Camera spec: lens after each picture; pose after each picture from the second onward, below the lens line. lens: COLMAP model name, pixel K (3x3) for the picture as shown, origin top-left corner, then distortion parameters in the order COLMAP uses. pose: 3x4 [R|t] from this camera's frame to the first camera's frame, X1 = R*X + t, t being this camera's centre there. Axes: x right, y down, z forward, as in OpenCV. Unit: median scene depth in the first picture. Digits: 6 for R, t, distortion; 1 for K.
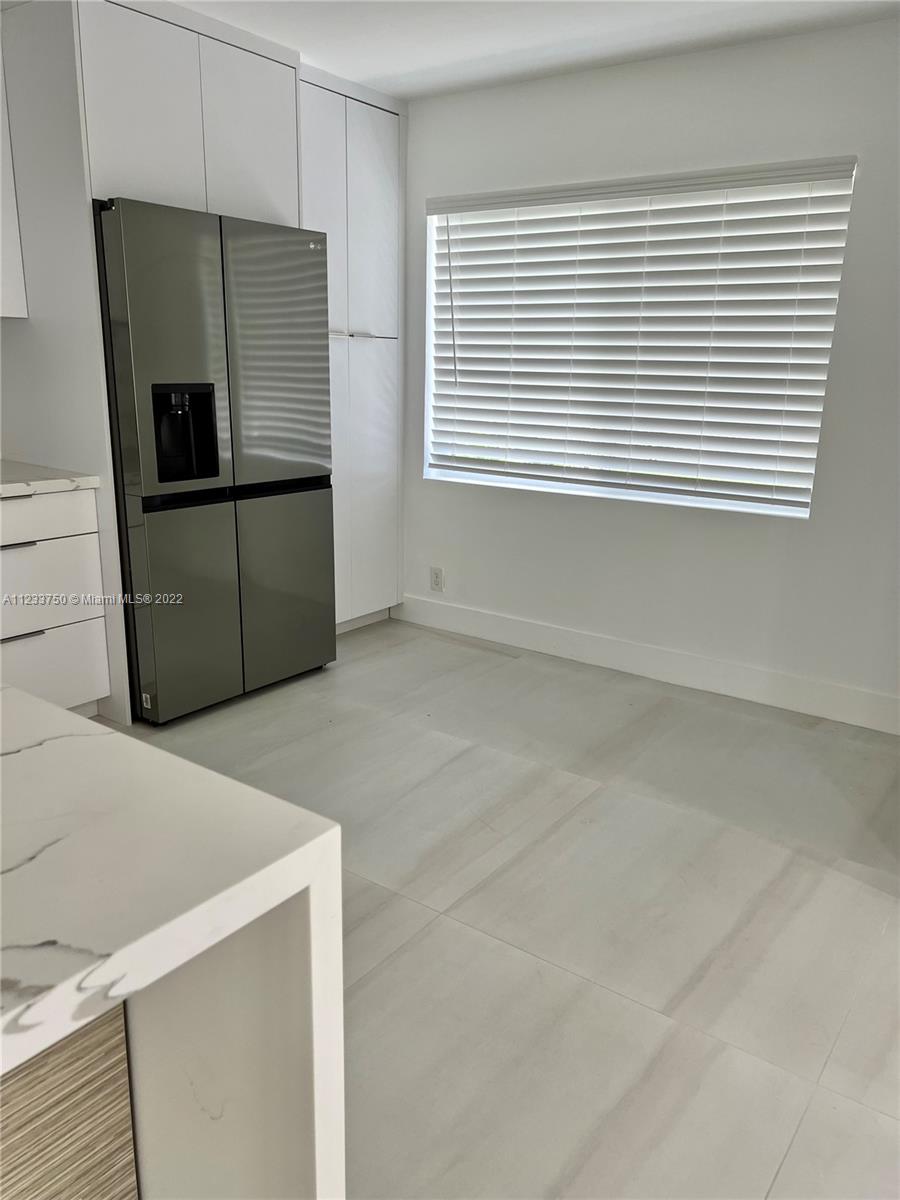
lens RADIAL K [[901.0, 0, 454.1], [0, 901.0, 606.2], [0, 0, 1]] dist [0.046494, -0.033717]
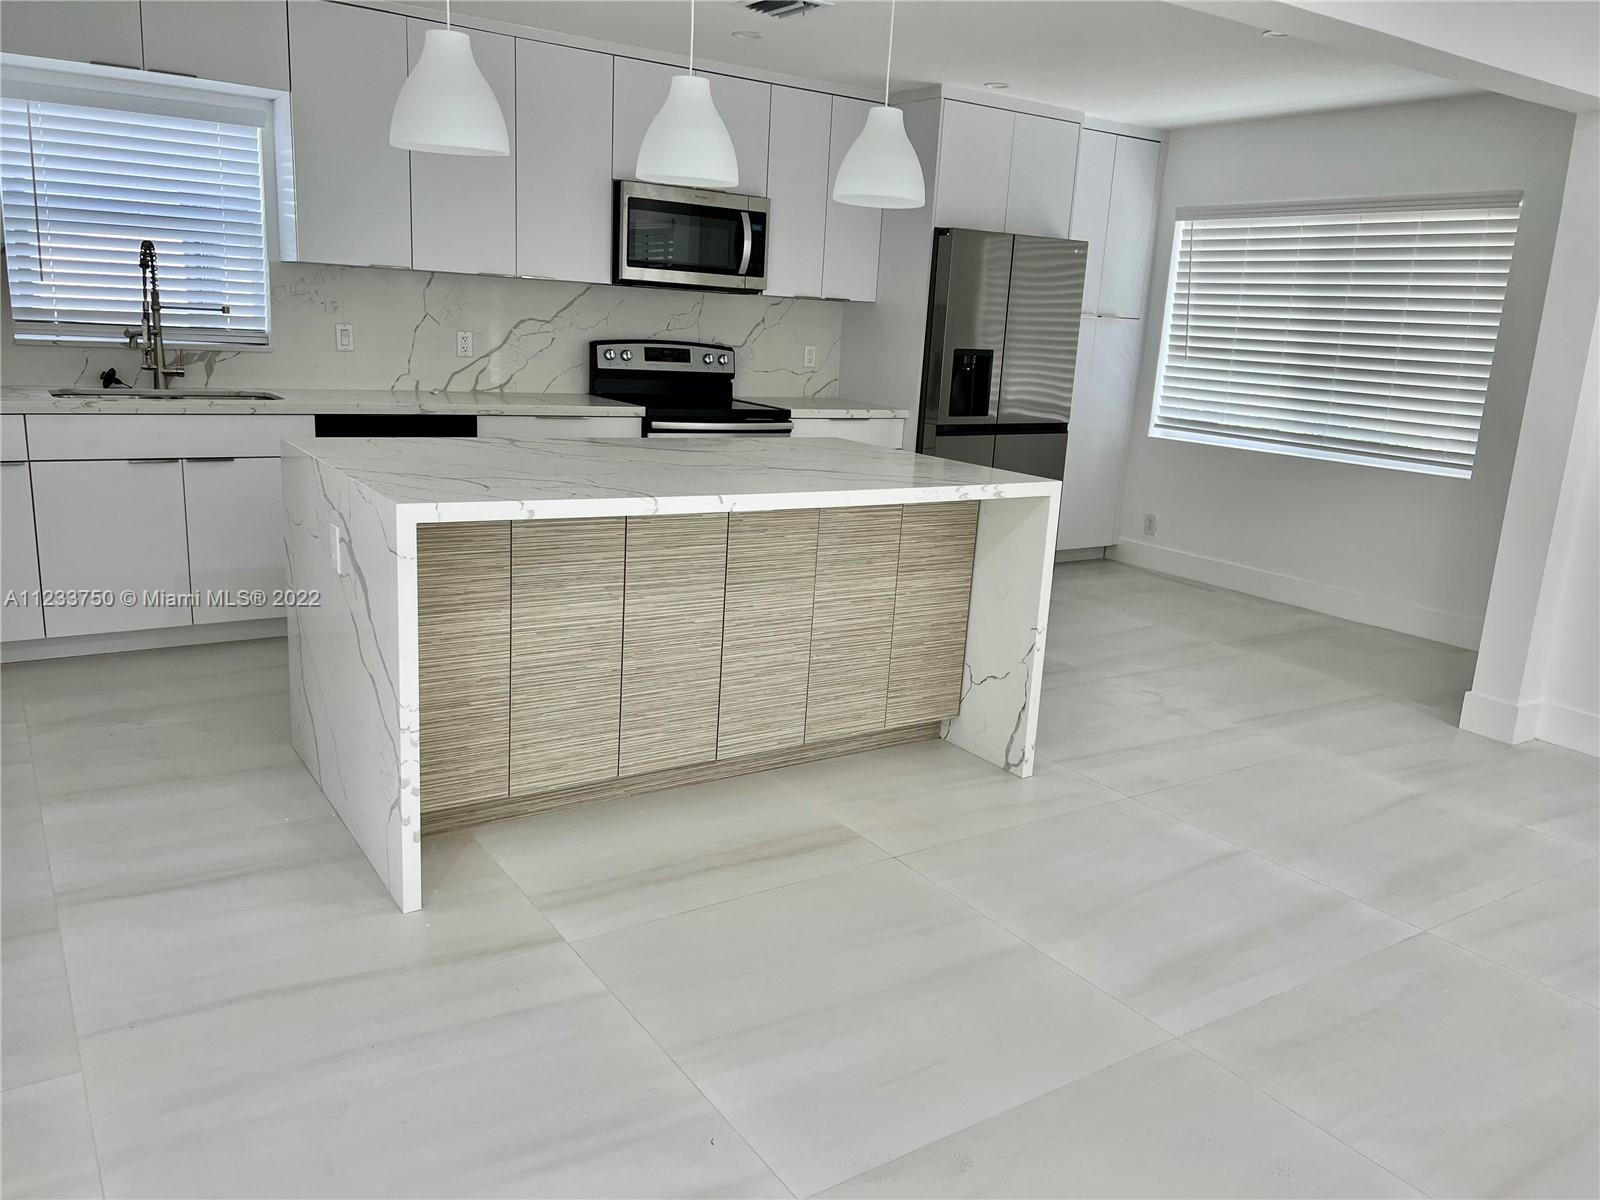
lens RADIAL K [[1201.4, 0, 791.9], [0, 1201.4, 607.7], [0, 0, 1]] dist [0.046494, -0.033717]
pose [[0.935270, 0.111411, -0.335943, 0.096919], [-0.124075, 0.992137, -0.016397, 0.184839], [0.331475, 0.057018, 0.941740, -0.705684]]
